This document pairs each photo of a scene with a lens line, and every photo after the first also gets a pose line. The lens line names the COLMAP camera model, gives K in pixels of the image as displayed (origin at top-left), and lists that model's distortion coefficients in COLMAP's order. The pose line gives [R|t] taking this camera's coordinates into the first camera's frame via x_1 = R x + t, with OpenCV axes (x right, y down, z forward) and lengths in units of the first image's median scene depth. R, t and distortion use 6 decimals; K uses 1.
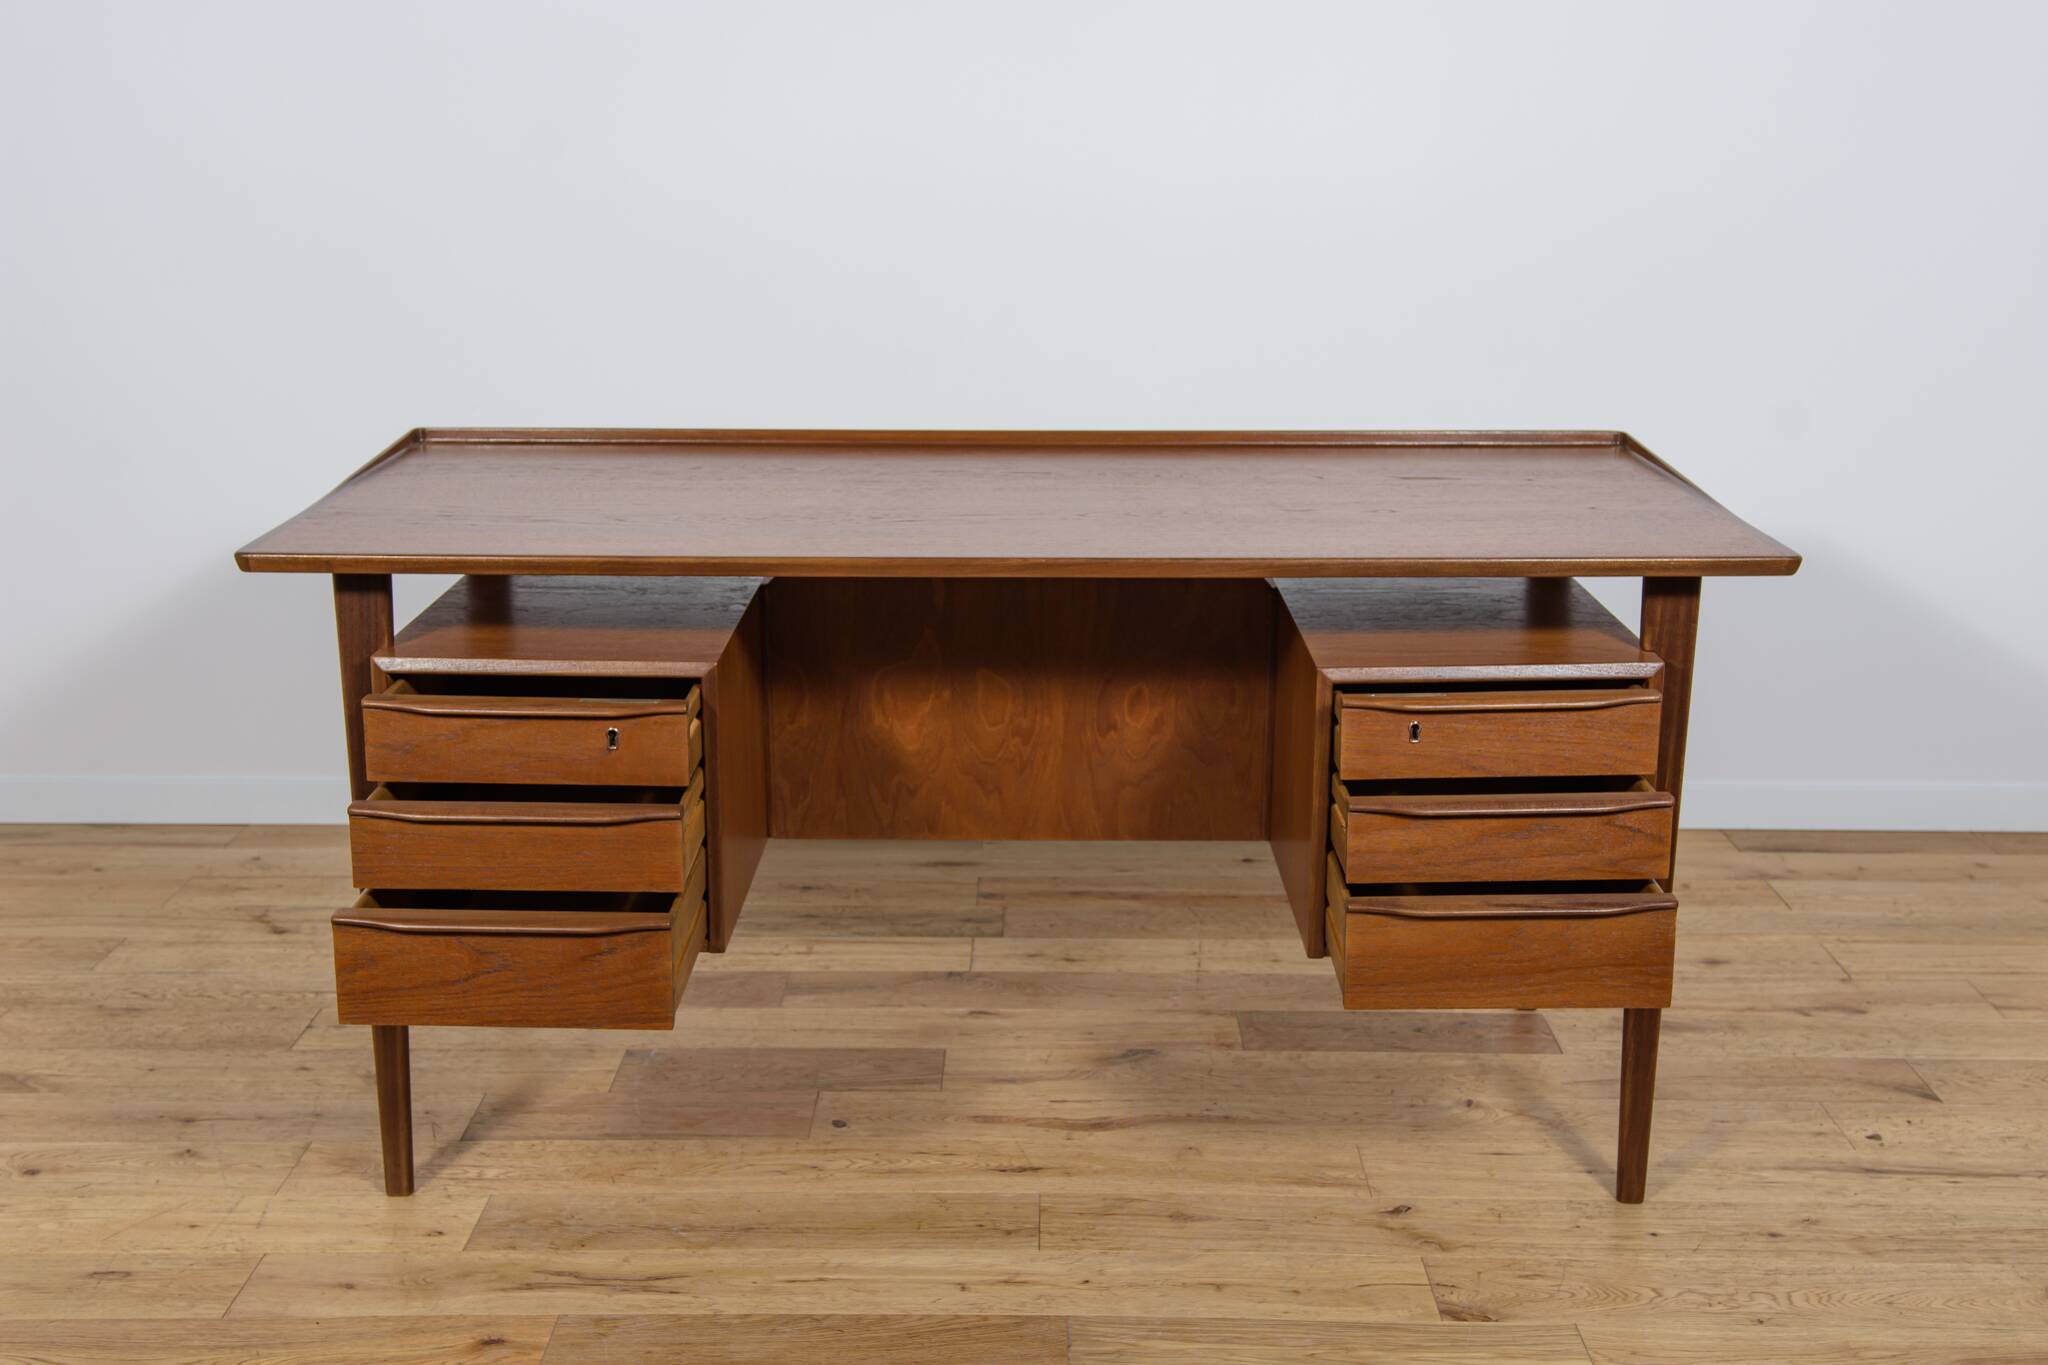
lens RADIAL K [[2280.2, 0, 1024.2], [0, 2280.2, 688.2], [0, 0, 1]] dist [0.009174, 0.129331]
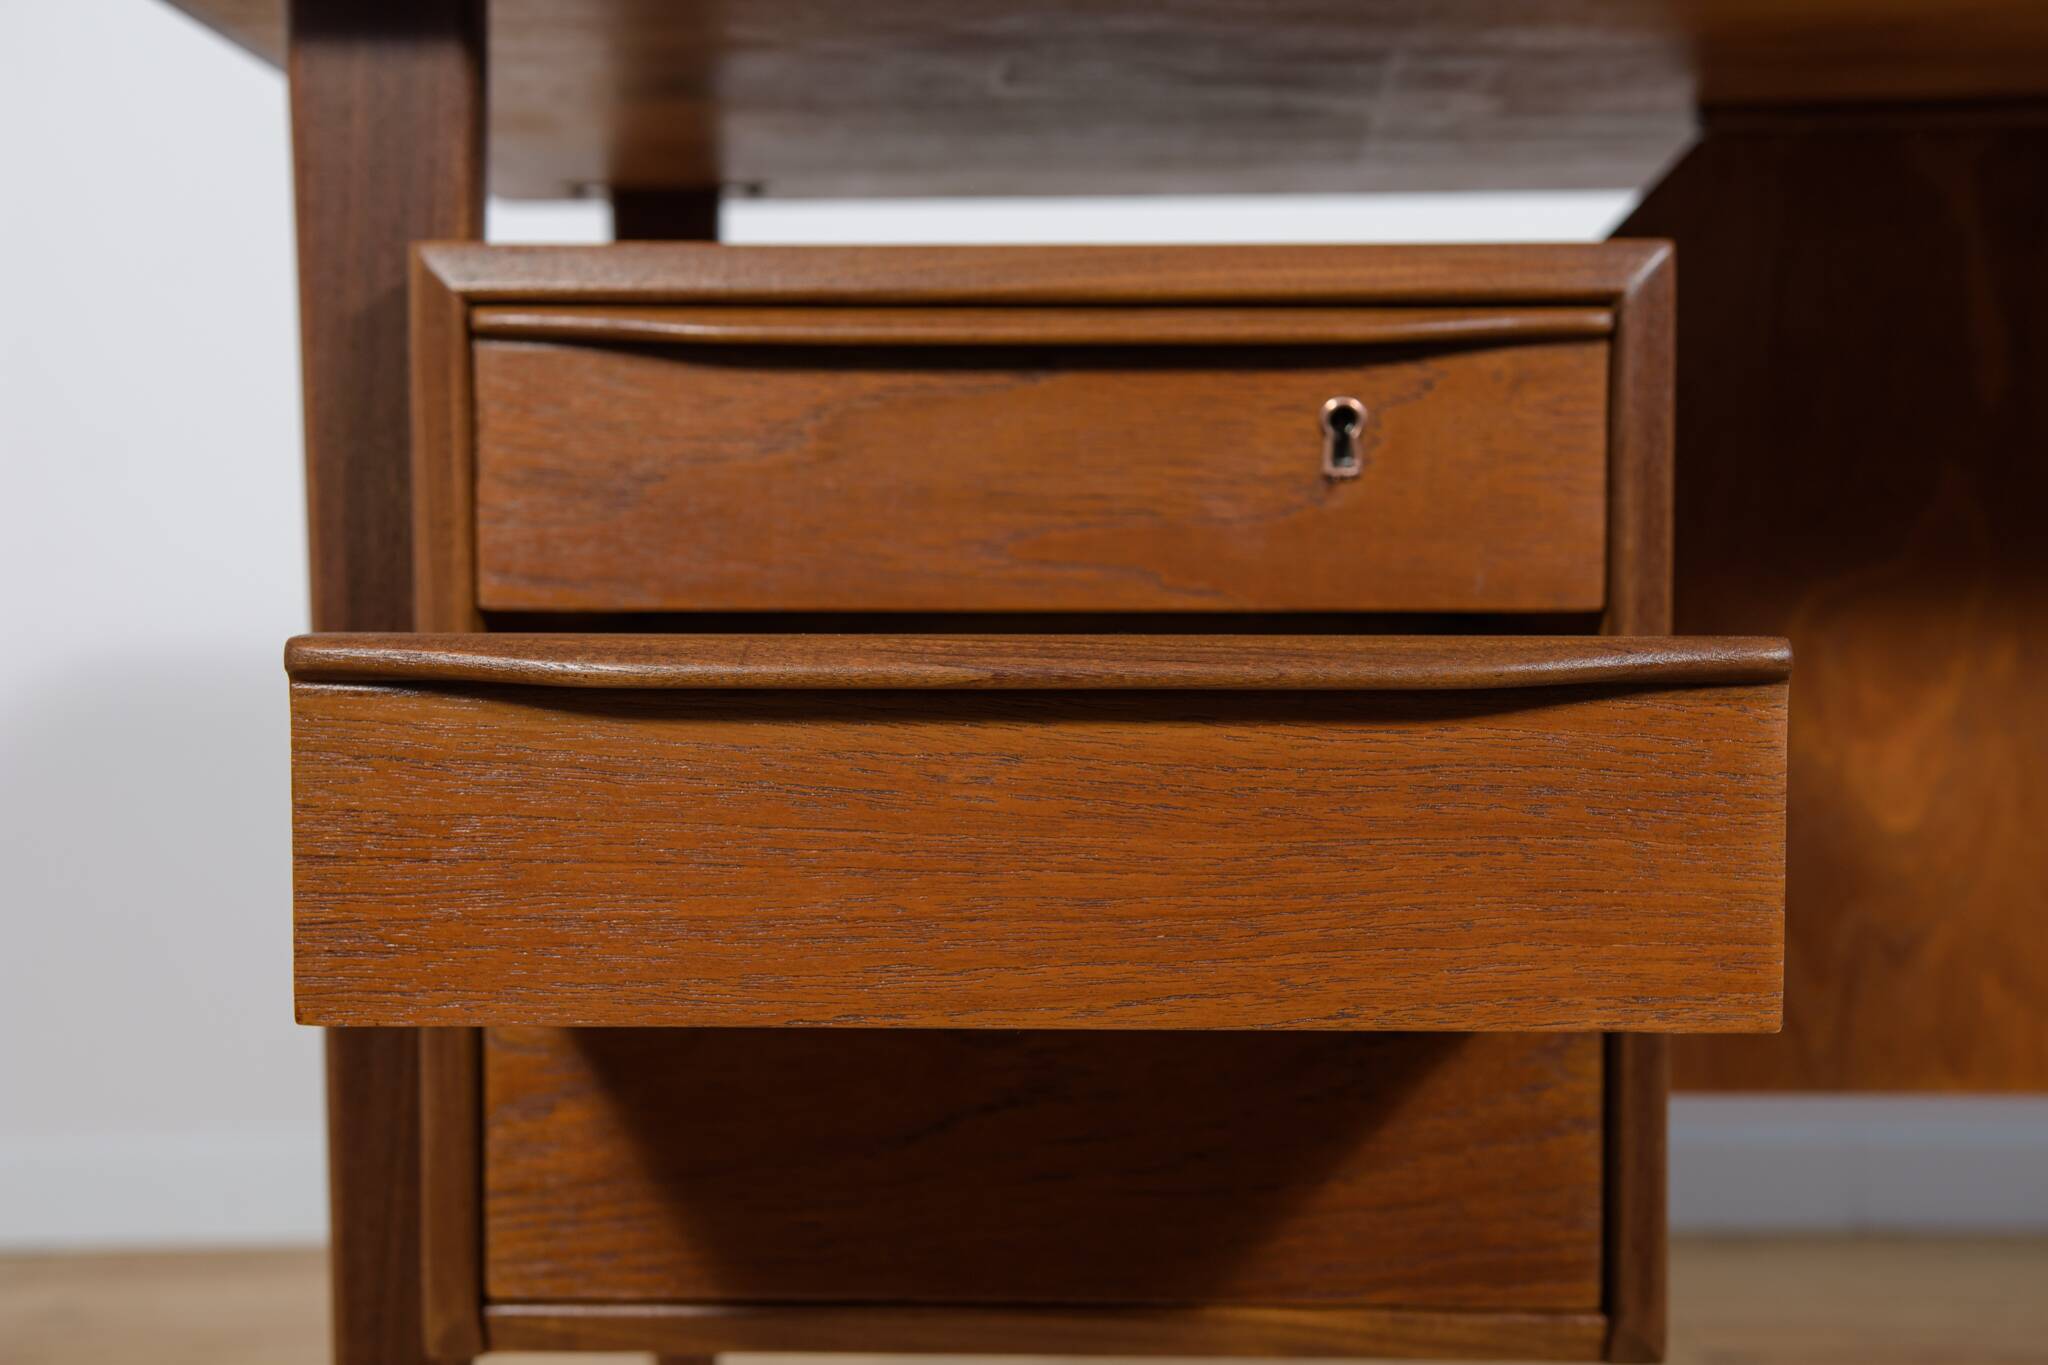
lens RADIAL K [[2663.3, 0, 1024.0], [0, 2663.3, 682.5], [0, 0, 1]] dist [0.006752, 0.361092]
pose [[0.999814, -0.013048, -0.014212, -0.181429], [0.009733, 0.977133, -0.212404, 0.093274], [0.016658, 0.212226, 0.977079, 0.607462]]
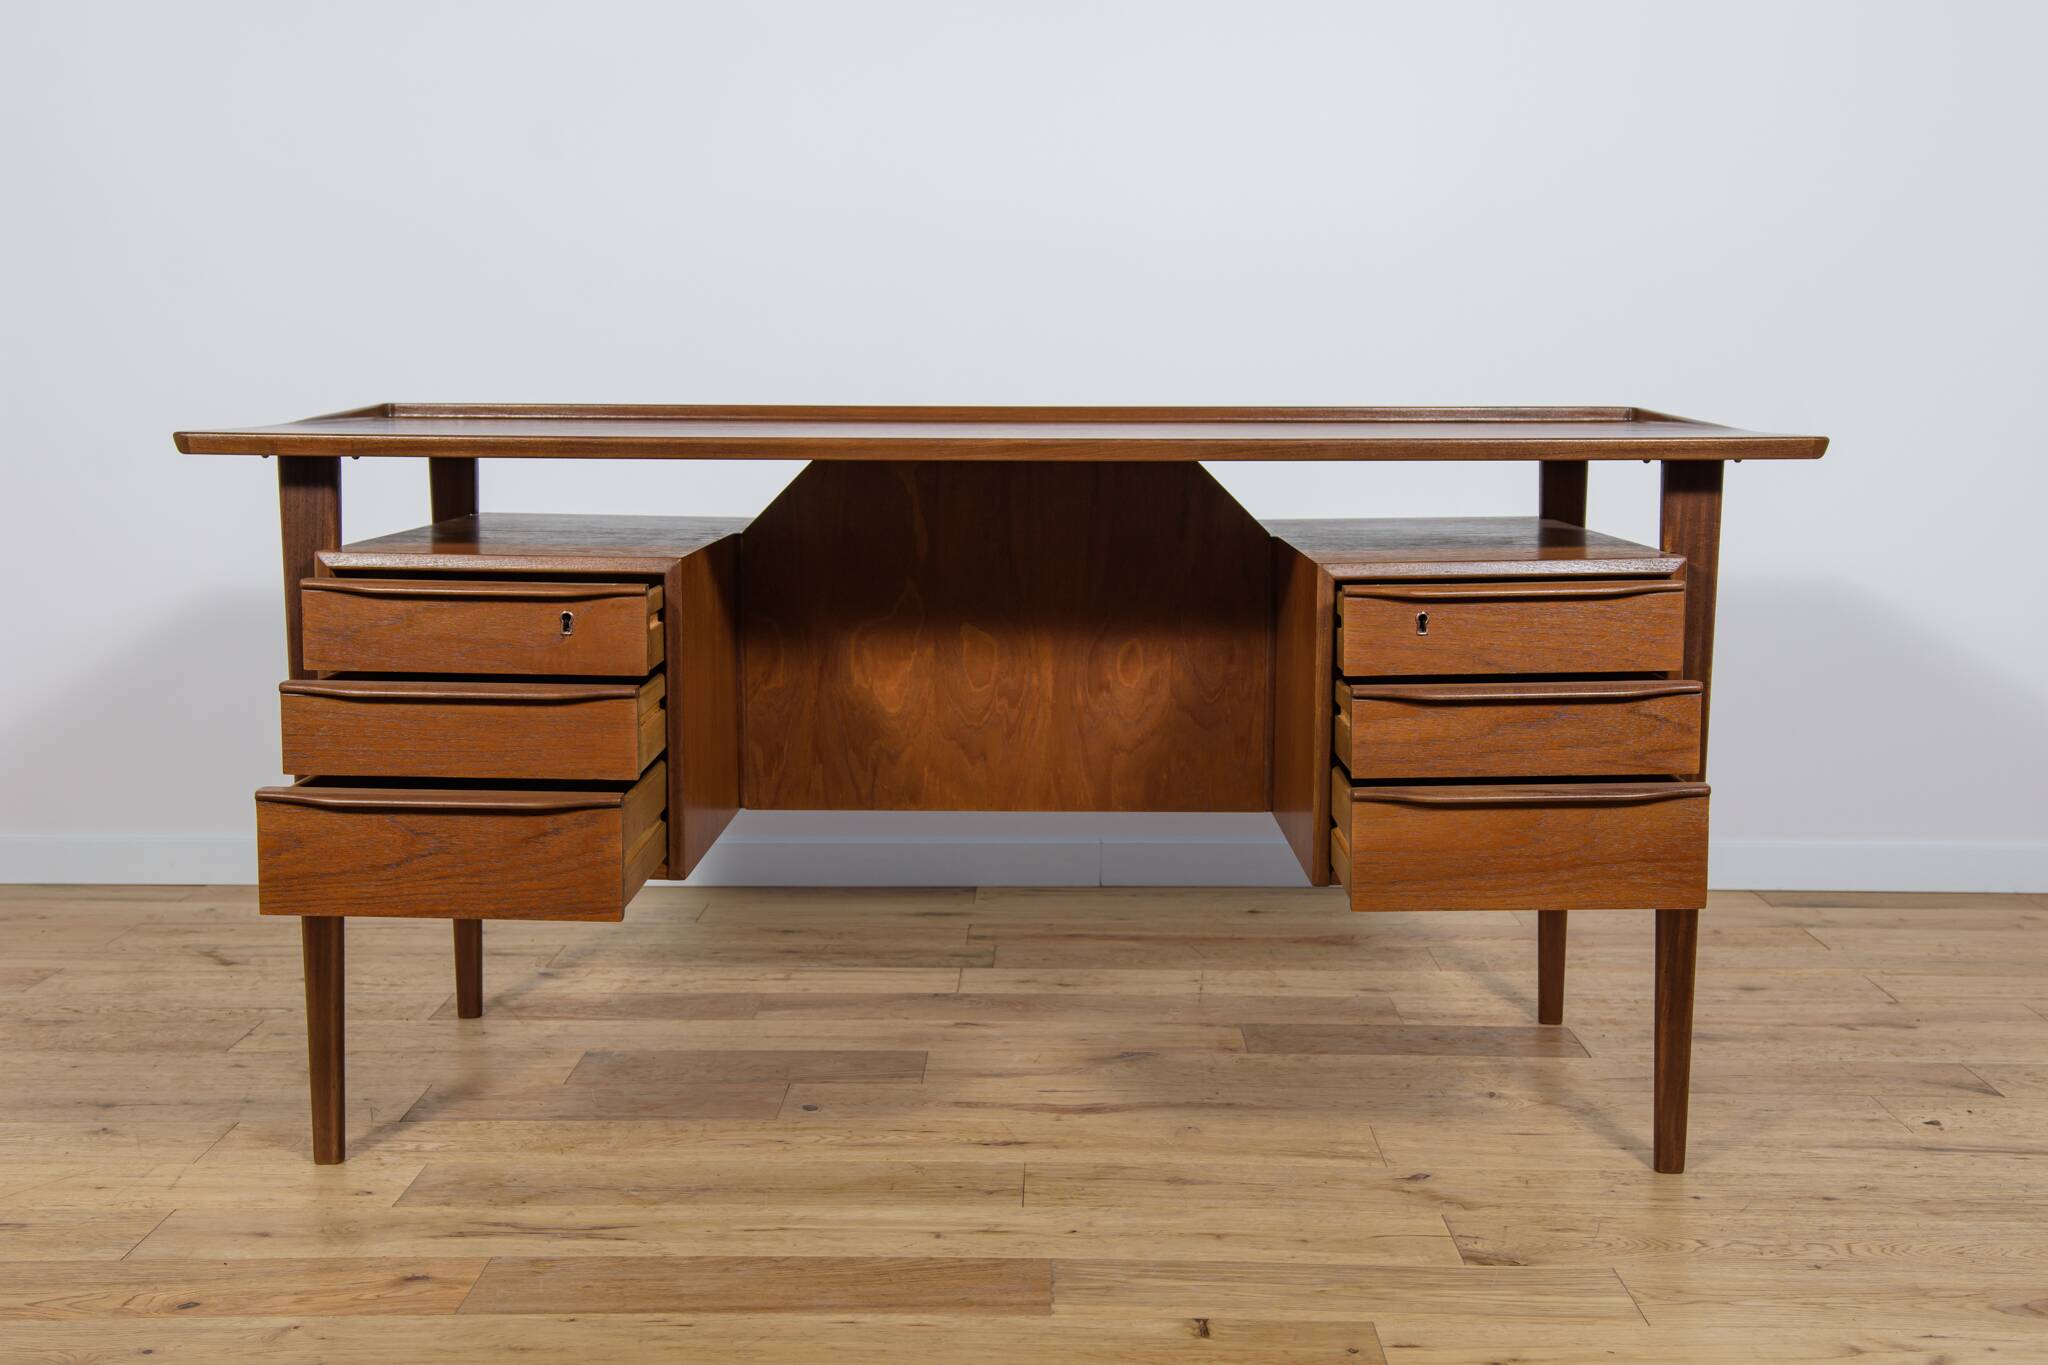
lens RADIAL K [[2281.7, 0, 1025.5], [0, 2281.7, 701.9], [0, 0, 1]] dist [0.012100, 0.127362]
pose [[0.999983, 0.000565, -0.005834, 0.011640], [-0.001282, 0.992327, -0.123638, 0.143180], [0.005719, 0.123644, 0.992310, 0.061571]]
